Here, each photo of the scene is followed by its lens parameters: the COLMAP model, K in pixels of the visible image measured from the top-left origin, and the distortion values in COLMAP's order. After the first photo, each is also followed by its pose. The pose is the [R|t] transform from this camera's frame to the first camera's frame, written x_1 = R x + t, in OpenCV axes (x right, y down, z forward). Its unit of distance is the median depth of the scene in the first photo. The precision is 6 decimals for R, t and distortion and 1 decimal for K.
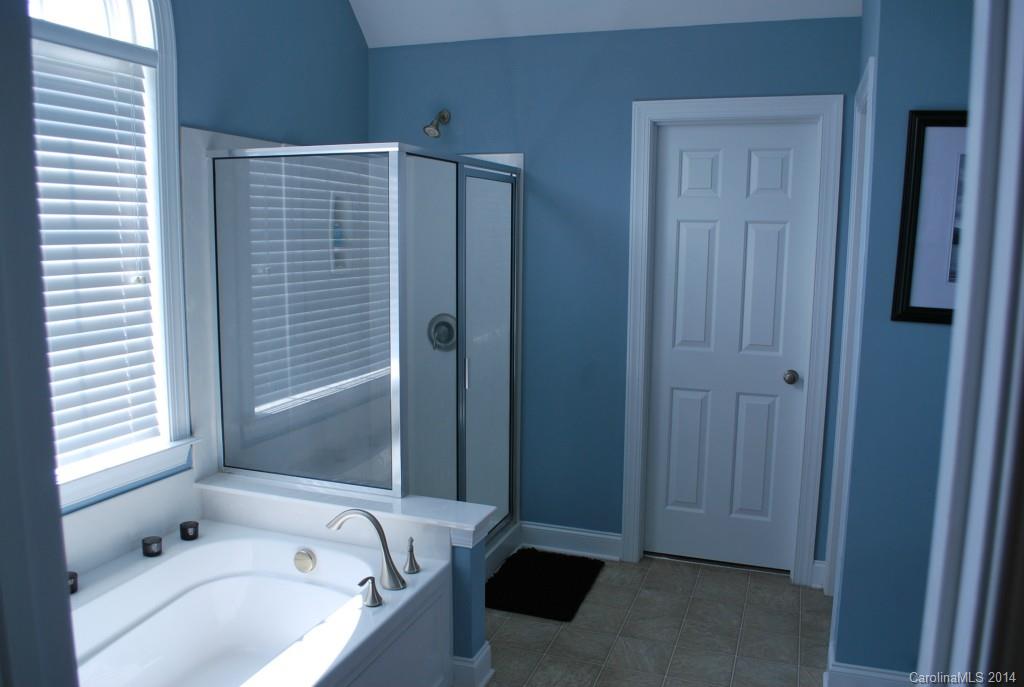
lens RADIAL K [[816.8, 0, 509.8], [0, 816.8, 343.5], [0, 0, 1]] dist [-0.085997, 0.014823]
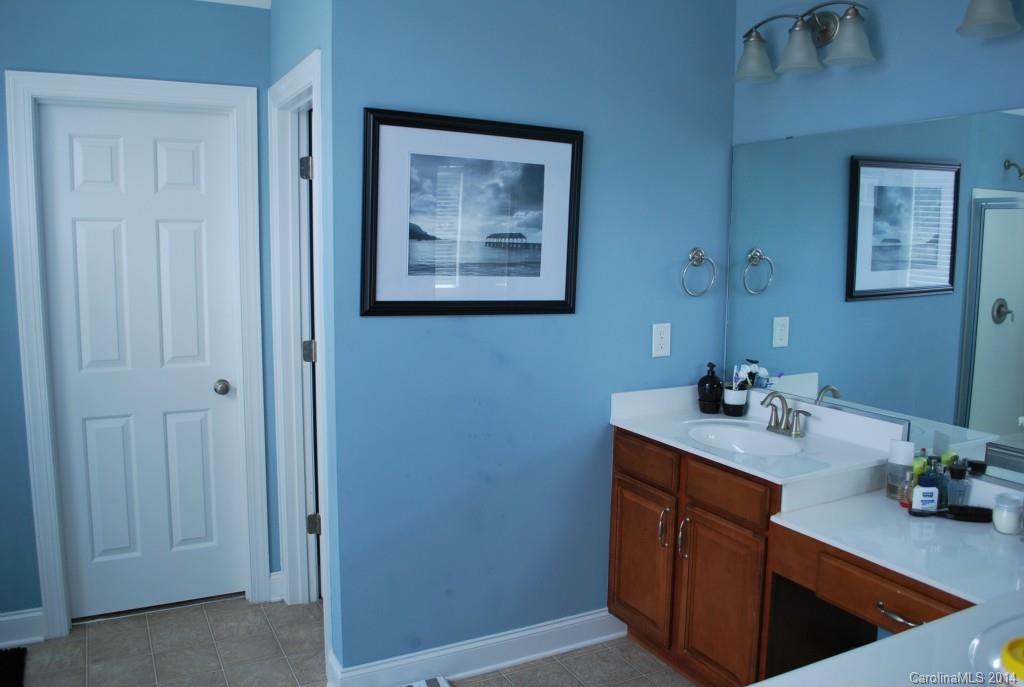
lens RADIAL K [[816.8, 0, 512.1], [0, 816.8, 344.7], [0, 0, 1]] dist [-0.085997, 0.014823]
pose [[0.674945, -0.097885, 0.731347, -0.100175], [0.099571, 0.994178, 0.041170, -0.011631], [-0.731119, 0.045034, 0.680762, 0.119584]]
